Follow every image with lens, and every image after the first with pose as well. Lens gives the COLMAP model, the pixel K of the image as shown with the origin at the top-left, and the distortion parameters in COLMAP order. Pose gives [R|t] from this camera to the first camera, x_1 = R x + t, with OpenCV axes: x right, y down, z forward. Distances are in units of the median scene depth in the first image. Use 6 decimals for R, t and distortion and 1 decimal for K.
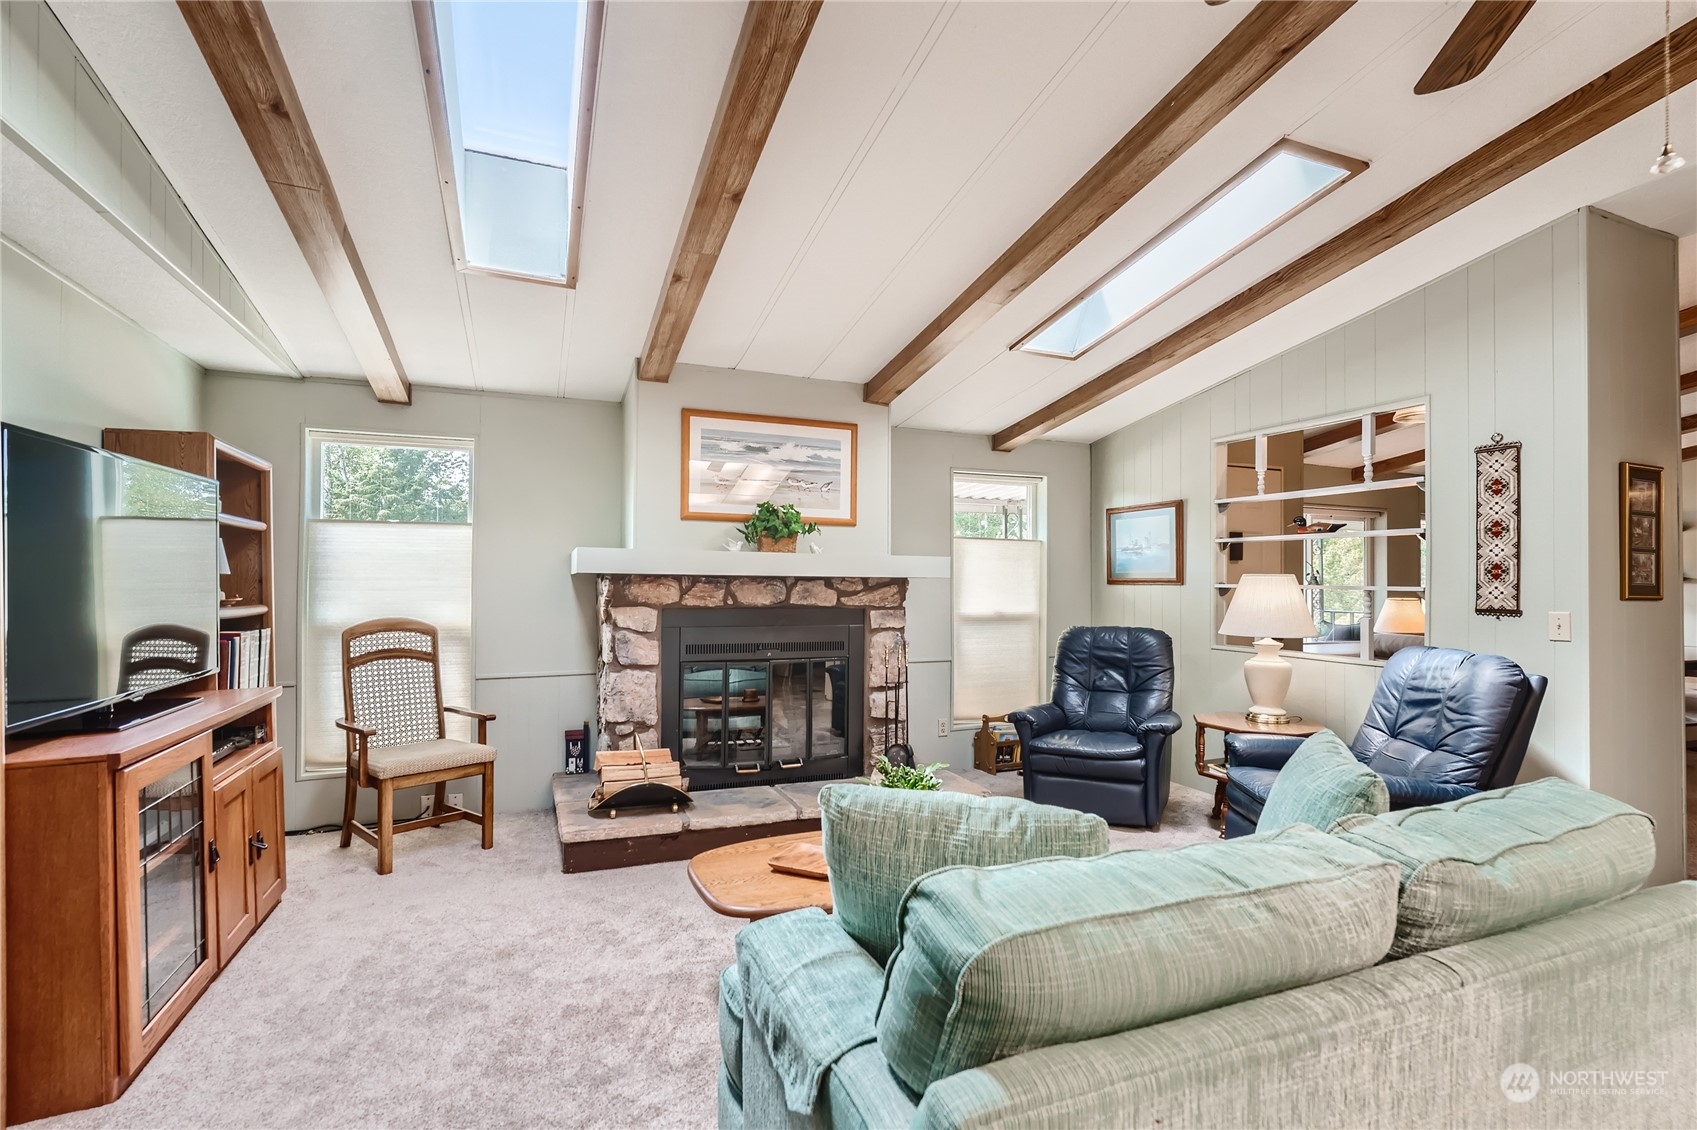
lens RADIAL K [[768.2, 0, 850.1], [0, 768.2, 567.6], [0, 0, 1]] dist [-0.008549, -0.000033]
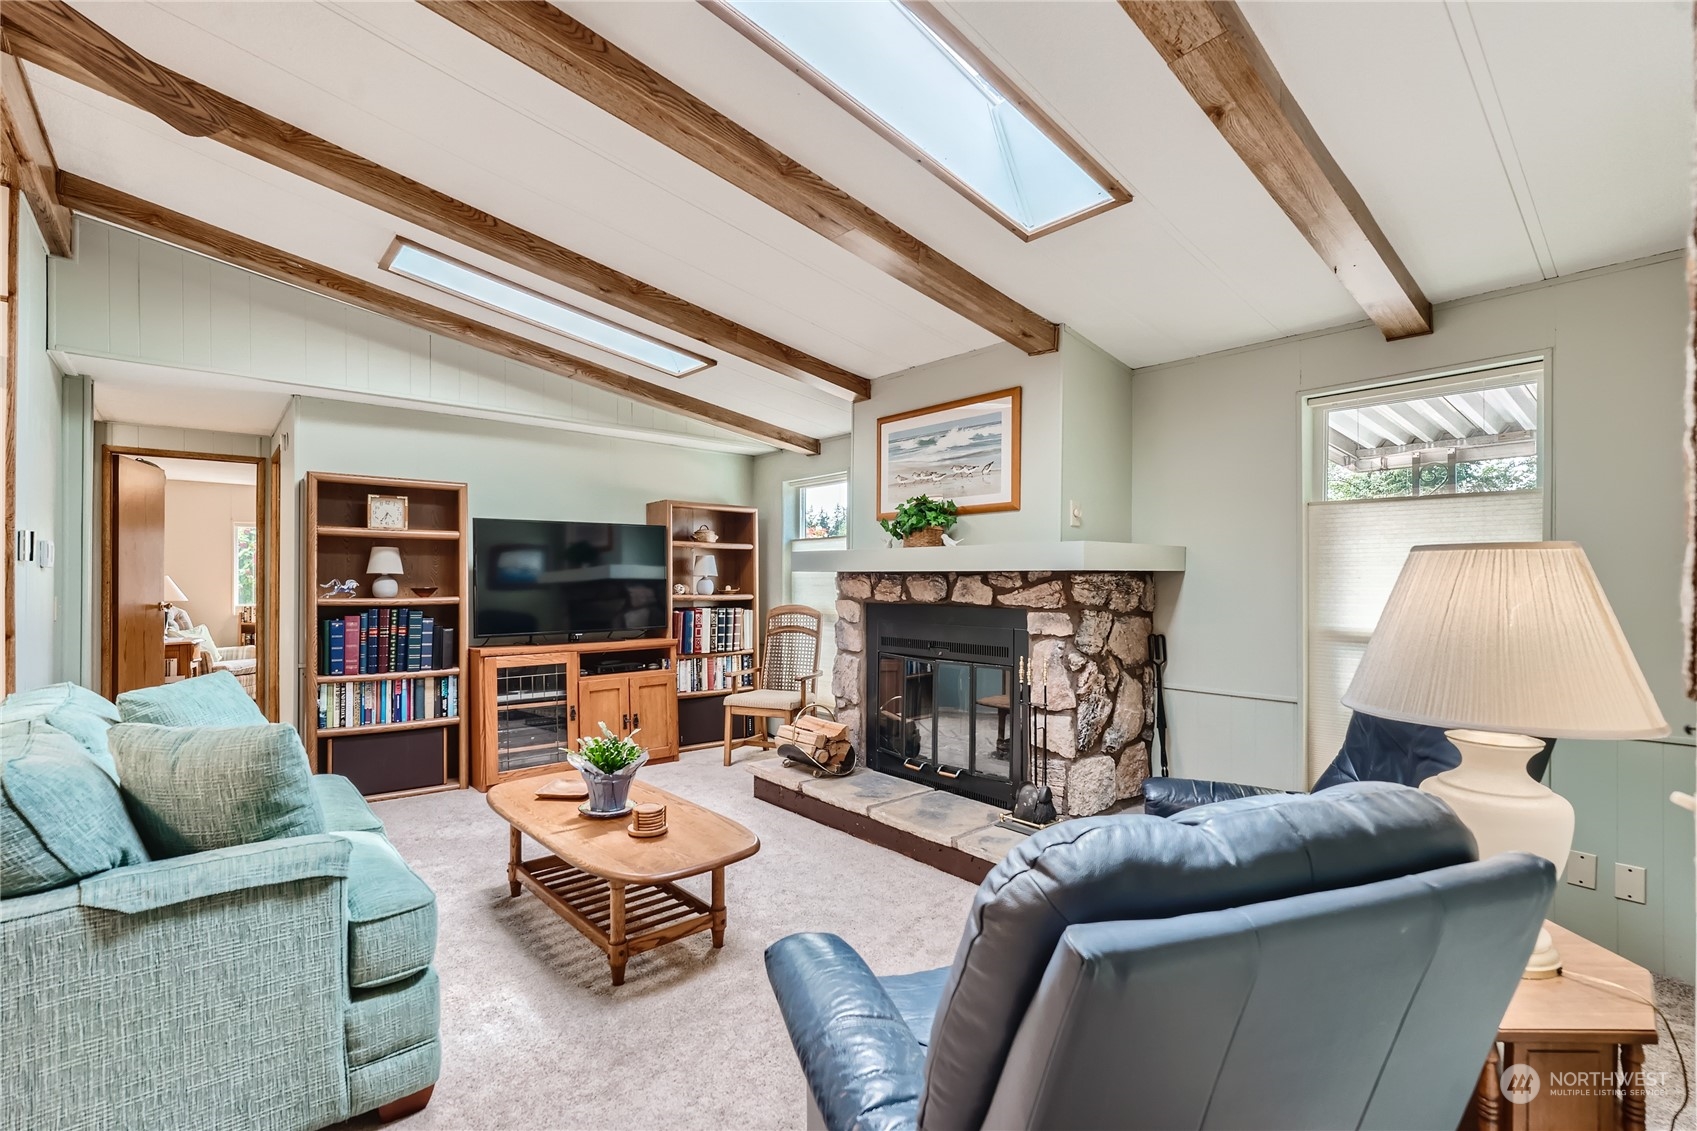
lens RADIAL K [[768.2, 0, 860.8], [0, 768.2, 578.7], [0, 0, 1]] dist [-0.008549, -0.000033]
pose [[0.334717, -0.008232, -0.942283, 0.776831], [0.017213, 0.999848, -0.002621, 0.020958], [0.942161, -0.015342, 0.334808, 0.594267]]
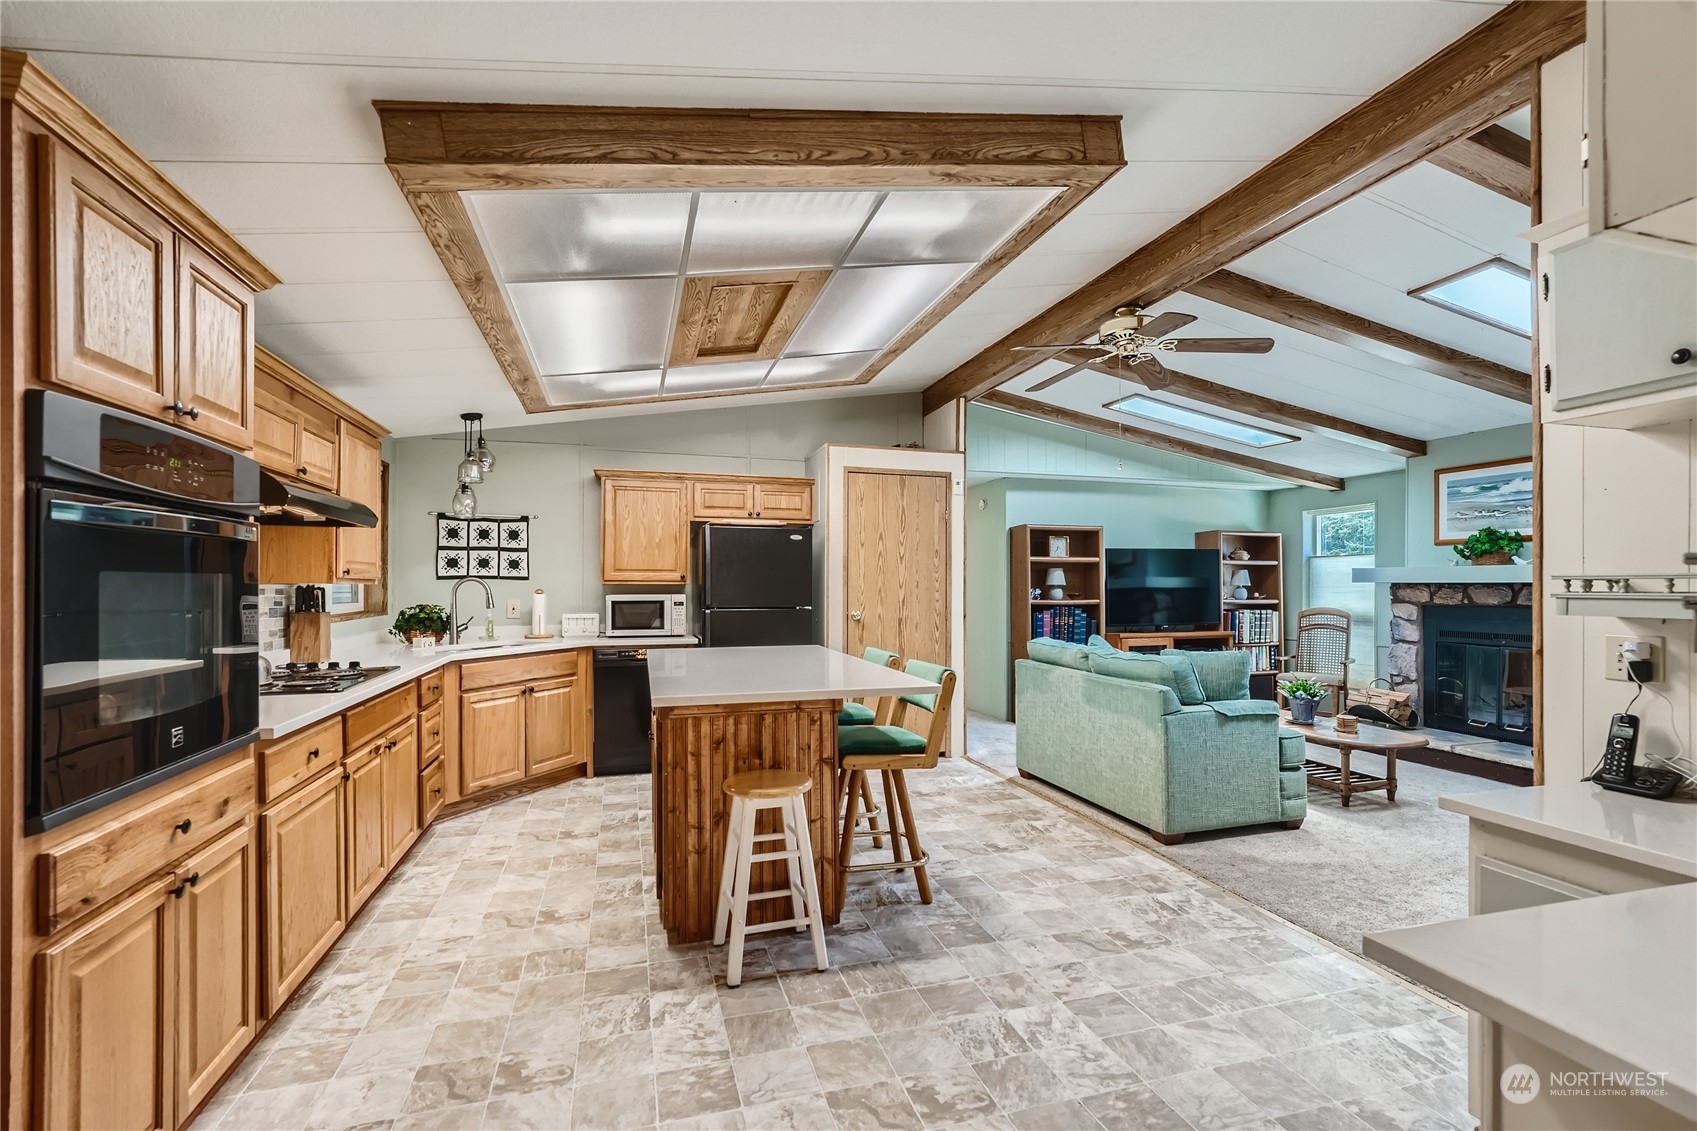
lens RADIAL K [[768.2, 0, 855.4], [0, 768.2, 585.2], [0, 0, 1]] dist [-0.008549, -0.000033]
pose [[-0.092197, -0.009992, -0.995691, 1.313465], [0.016041, 0.999805, -0.011518, 0.012639], [0.995612, -0.017034, -0.092019, 0.019844]]
